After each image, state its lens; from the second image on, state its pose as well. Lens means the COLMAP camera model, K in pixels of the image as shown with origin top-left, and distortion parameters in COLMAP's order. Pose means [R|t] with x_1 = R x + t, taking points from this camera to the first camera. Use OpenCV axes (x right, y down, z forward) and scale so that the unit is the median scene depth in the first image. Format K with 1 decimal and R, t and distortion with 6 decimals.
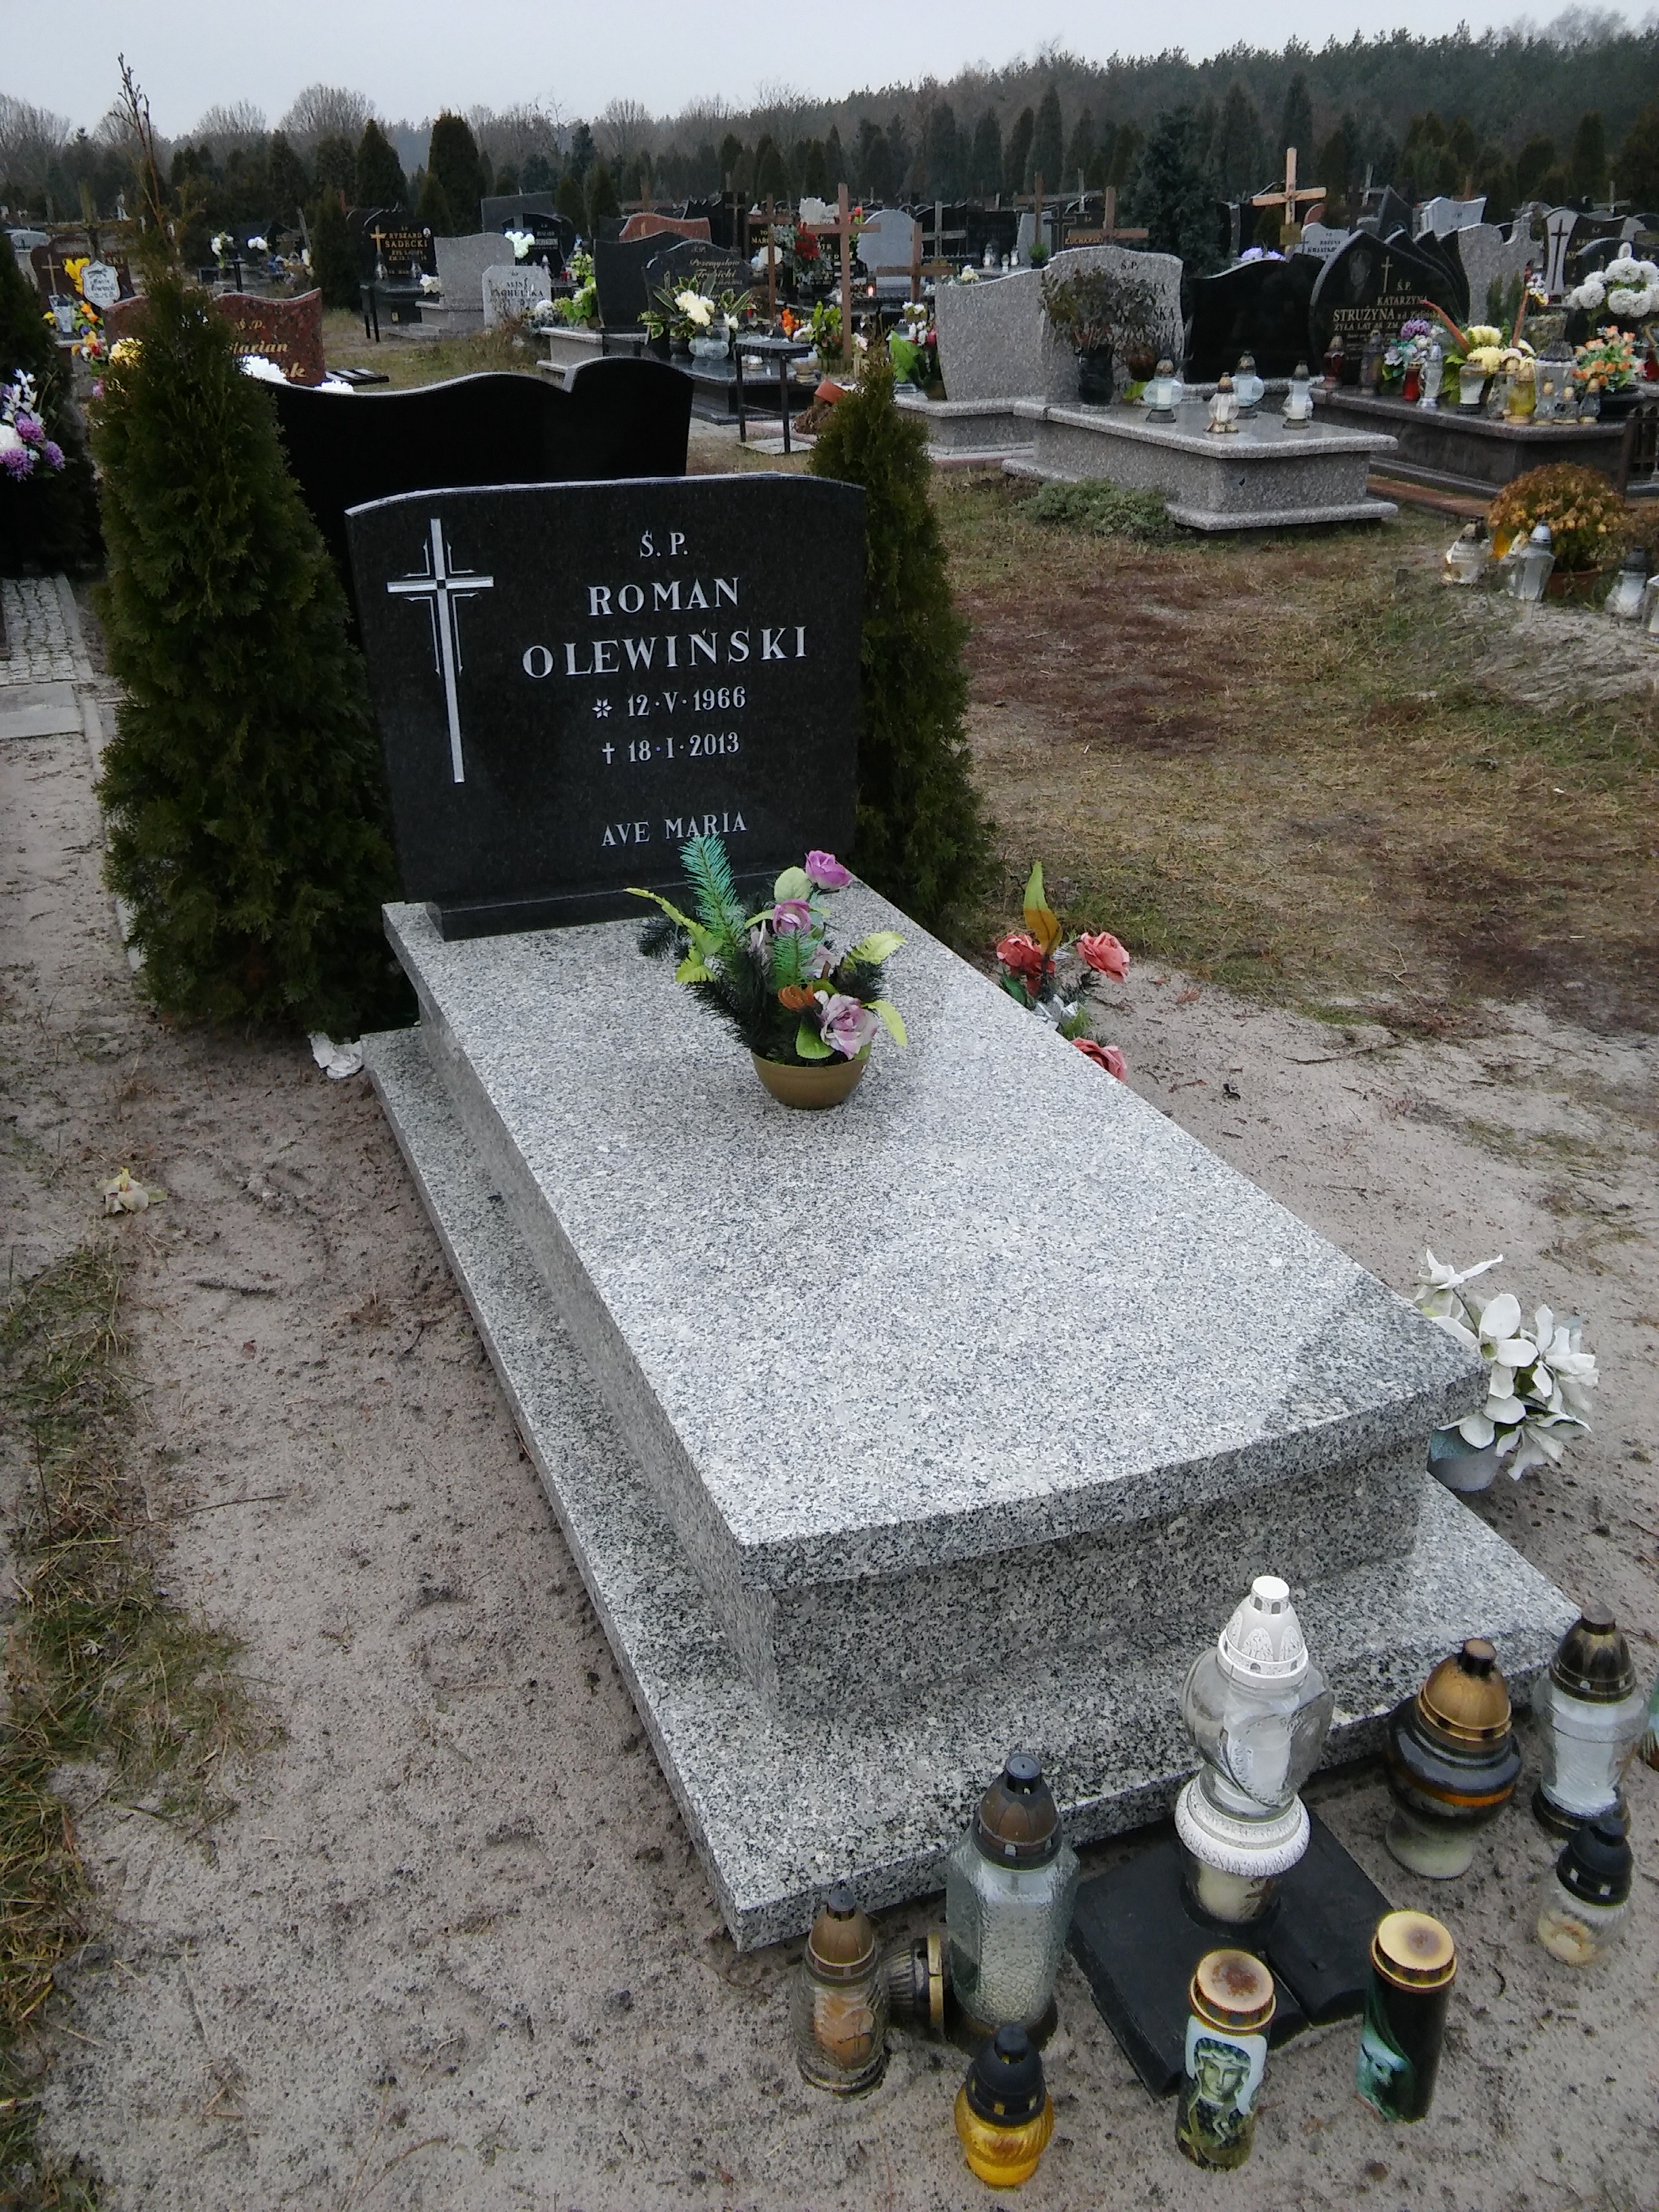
lens RADIAL K [[1947.9, 0, 835.8], [0, 1947.9, 1108.8], [0, 0, 1]] dist [0.103620, -0.196591]
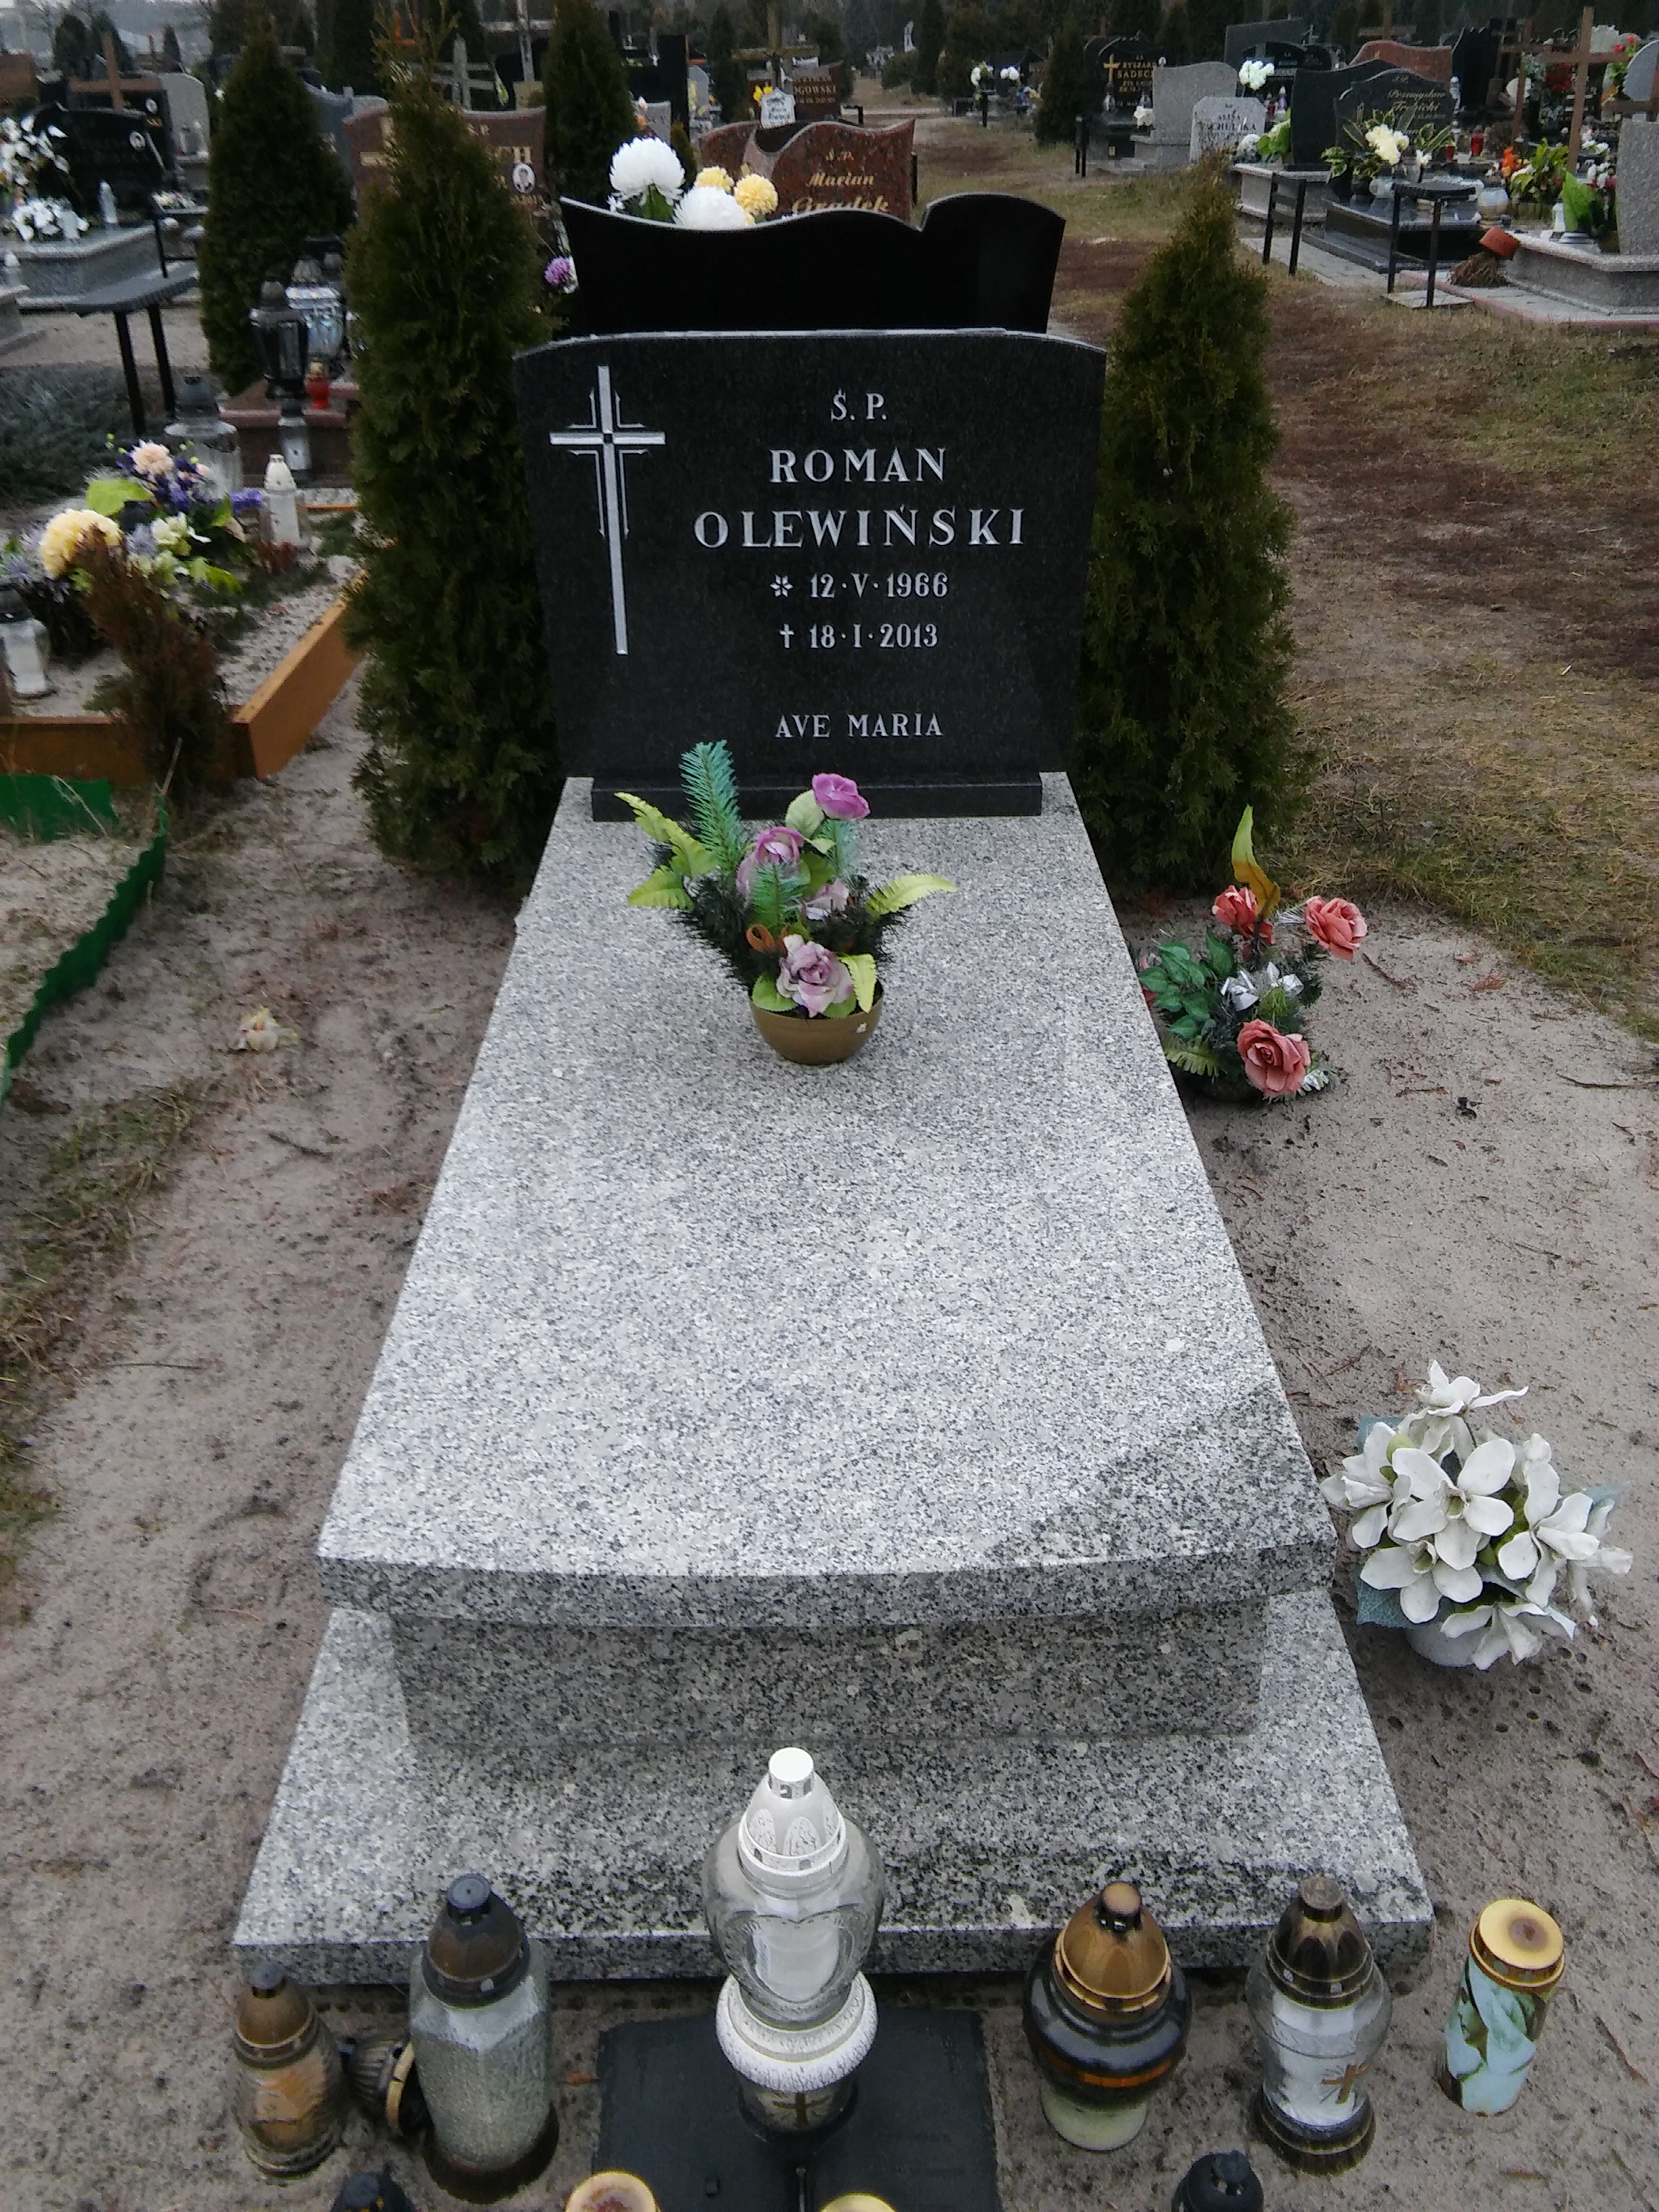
lens RADIAL K [[1947.9, 0, 835.8], [0, 1947.9, 1108.8], [0, 0, 1]] dist [0.103620, -0.196591]
pose [[0.936167, 0.163728, -0.311101, 0.243001], [-0.141779, 0.985607, 0.092070, -0.054420], [0.321698, -0.042085, 0.945907, 0.137476]]
